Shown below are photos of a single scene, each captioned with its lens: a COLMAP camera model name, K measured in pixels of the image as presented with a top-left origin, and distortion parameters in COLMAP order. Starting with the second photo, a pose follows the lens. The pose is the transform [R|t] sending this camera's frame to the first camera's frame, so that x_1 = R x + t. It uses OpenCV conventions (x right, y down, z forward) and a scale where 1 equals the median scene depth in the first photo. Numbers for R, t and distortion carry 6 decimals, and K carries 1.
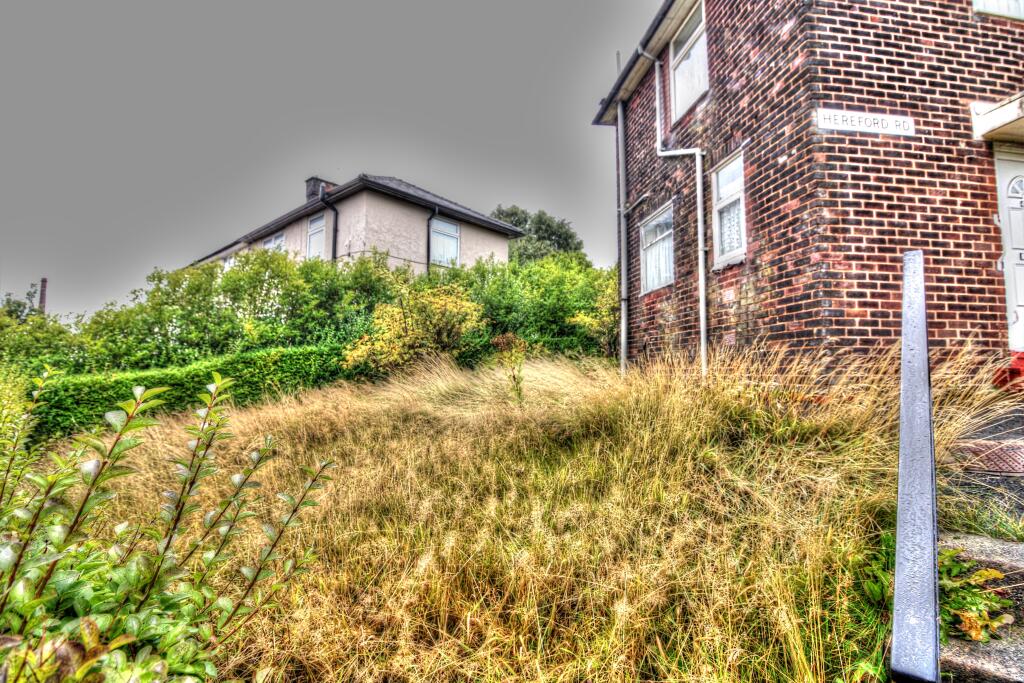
lens RADIAL K [[475.7, 0, 513.7], [0, 475.7, 335.8], [0, 0, 1]] dist [-0.002399, -0.012245]
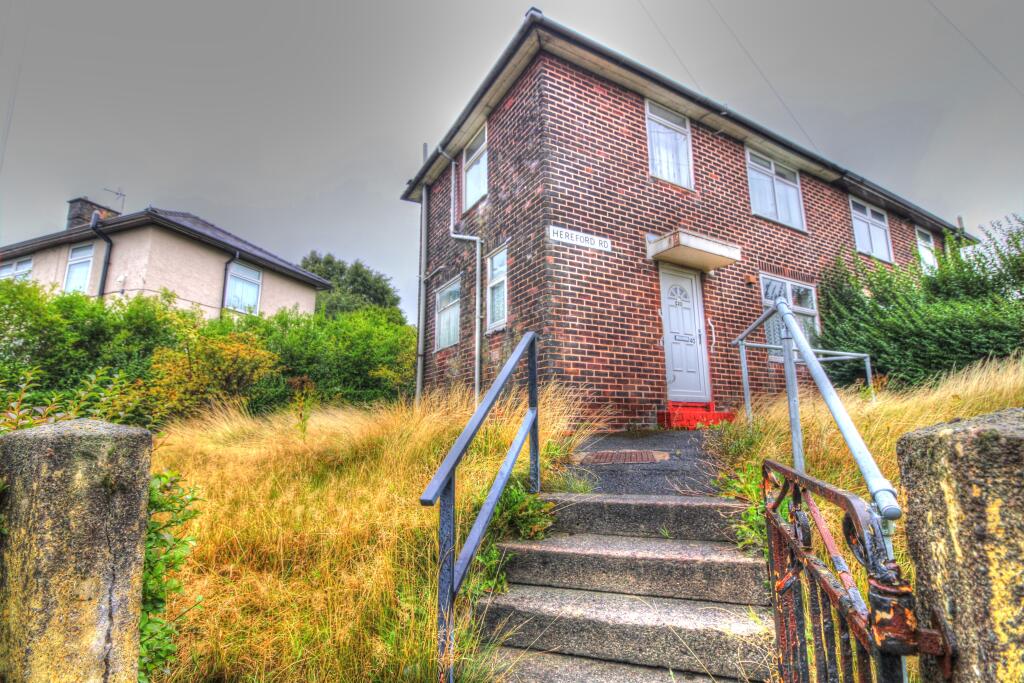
lens RADIAL K [[475.7, 0, 513.7], [0, 475.7, 335.8], [0, 0, 1]] dist [-0.002399, -0.012245]
pose [[0.927602, 0.061754, 0.368429, 0.033736], [-0.017489, 0.992339, -0.122299, 0.018127], [-0.373159, 0.107002, 0.921576, -0.192043]]
